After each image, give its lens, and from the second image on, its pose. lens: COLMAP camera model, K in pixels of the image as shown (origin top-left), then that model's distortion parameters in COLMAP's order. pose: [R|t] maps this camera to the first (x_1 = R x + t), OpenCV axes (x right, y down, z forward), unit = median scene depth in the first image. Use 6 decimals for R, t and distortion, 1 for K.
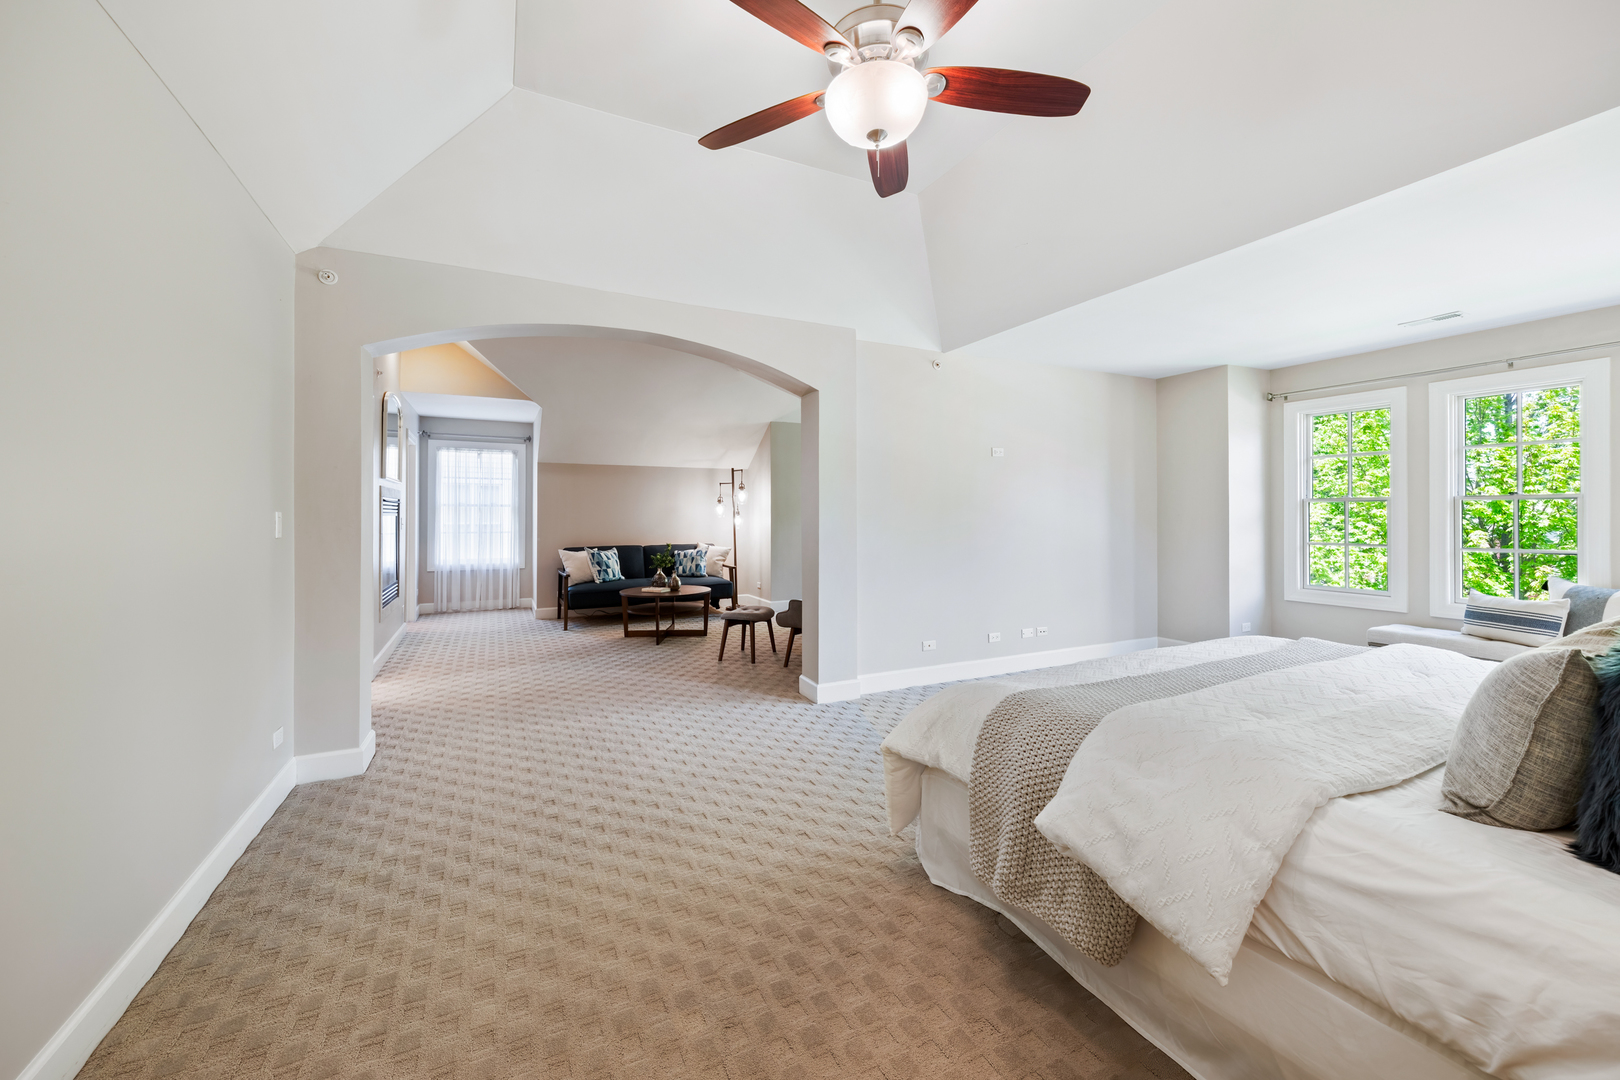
lens RADIAL K [[635.4, 0, 833.0], [0, 635.4, 515.7], [0, 0, 1]] dist [-0.004150, -0.000187]
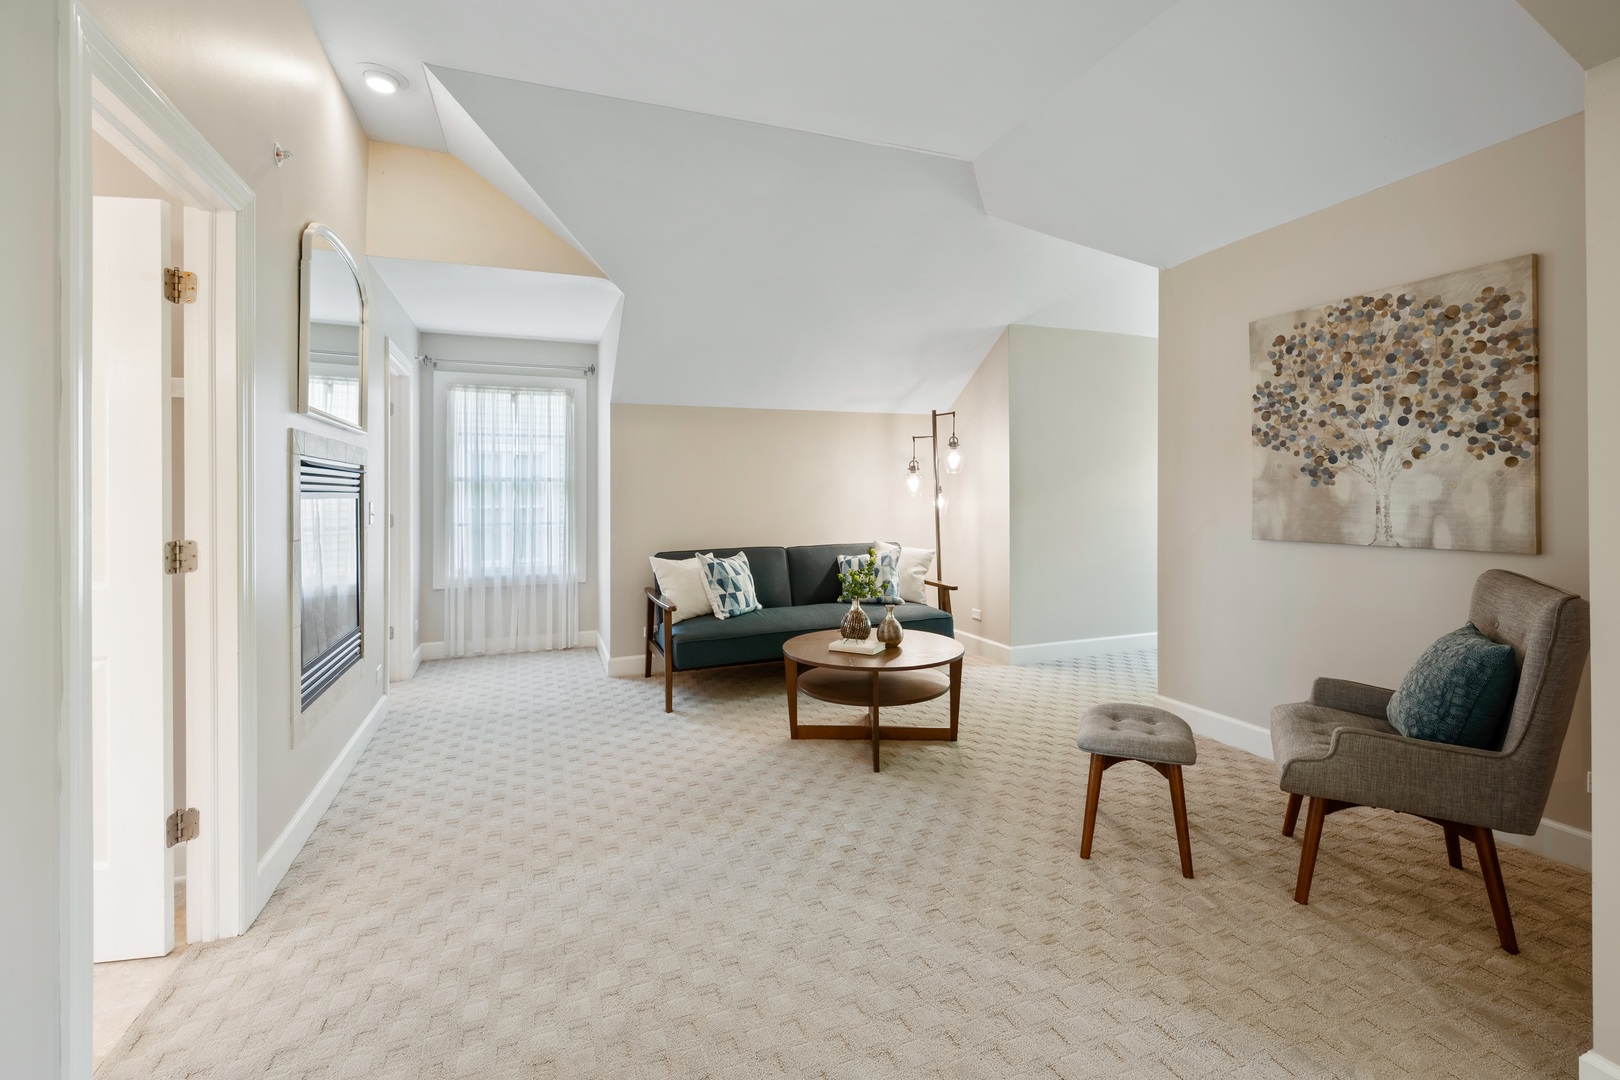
lens RADIAL K [[705.7, 0, 810.4], [0, 705.7, 492.4], [0, 0, 1]] dist [0.004917, 0.000306]
pose [[0.993435, -0.006854, -0.114193, -0.206567], [0.006551, 0.999974, -0.003033, -0.000148], [0.114211, 0.002265, 0.993454, 0.374469]]
